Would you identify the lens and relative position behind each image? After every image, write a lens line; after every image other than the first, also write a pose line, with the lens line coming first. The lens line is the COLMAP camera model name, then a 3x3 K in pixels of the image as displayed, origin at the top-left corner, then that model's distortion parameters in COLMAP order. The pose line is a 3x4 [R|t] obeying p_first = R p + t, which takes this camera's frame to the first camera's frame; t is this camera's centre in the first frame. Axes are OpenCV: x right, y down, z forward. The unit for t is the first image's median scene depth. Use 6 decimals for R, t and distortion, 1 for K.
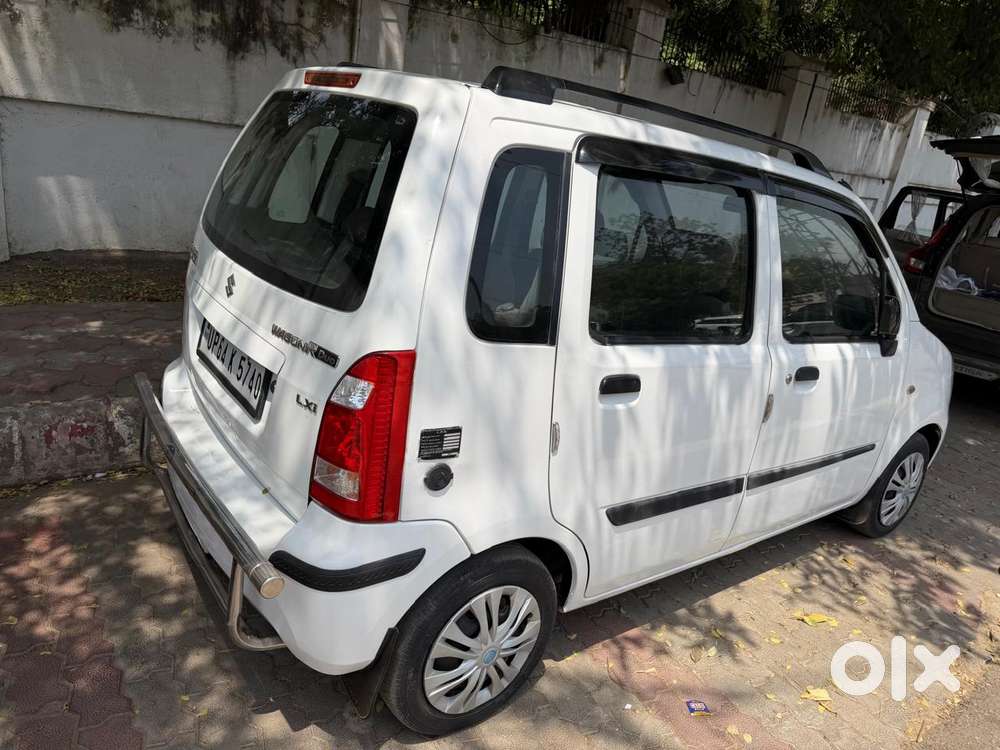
lens RADIAL K [[690.0, 0, 480.8], [0, 690.0, 373.4], [0, 0, 1]] dist [0.006720, -0.005980]
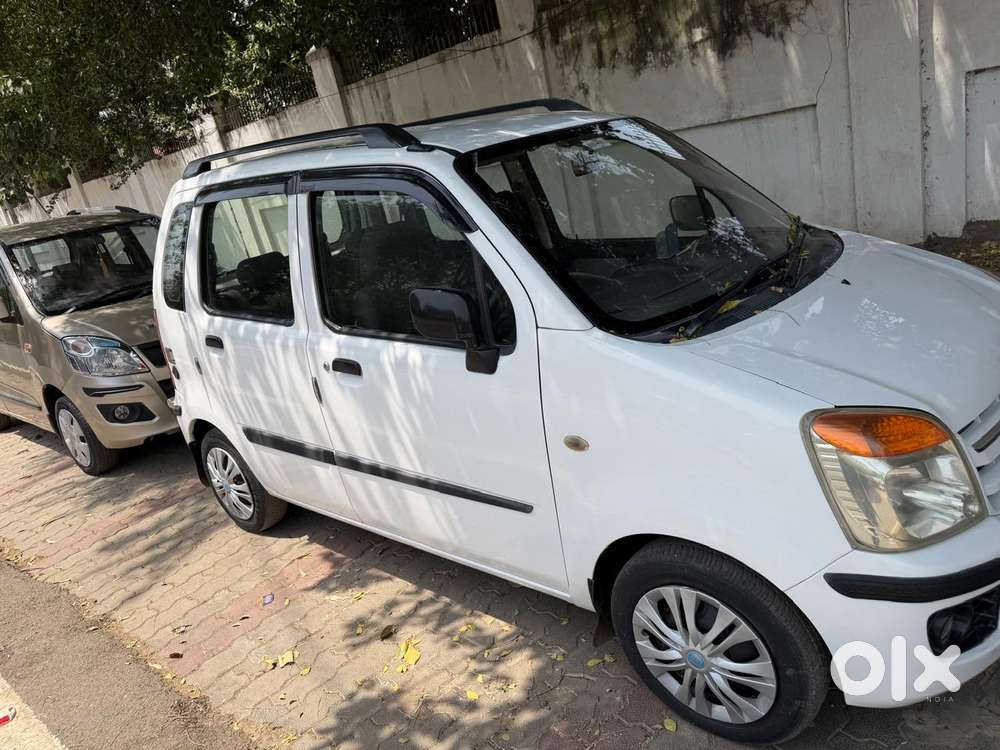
lens RADIAL K [[691.5, 0, 500.0], [0, 691.5, 375.0], [0, 0, 1]] dist [0.004790, -0.003502]
pose [[0.218680, 0.130875, -0.966980, 0.670508], [-0.104045, 0.988443, 0.110250, -0.053705], [0.970234, 0.076500, 0.229769, 0.453177]]
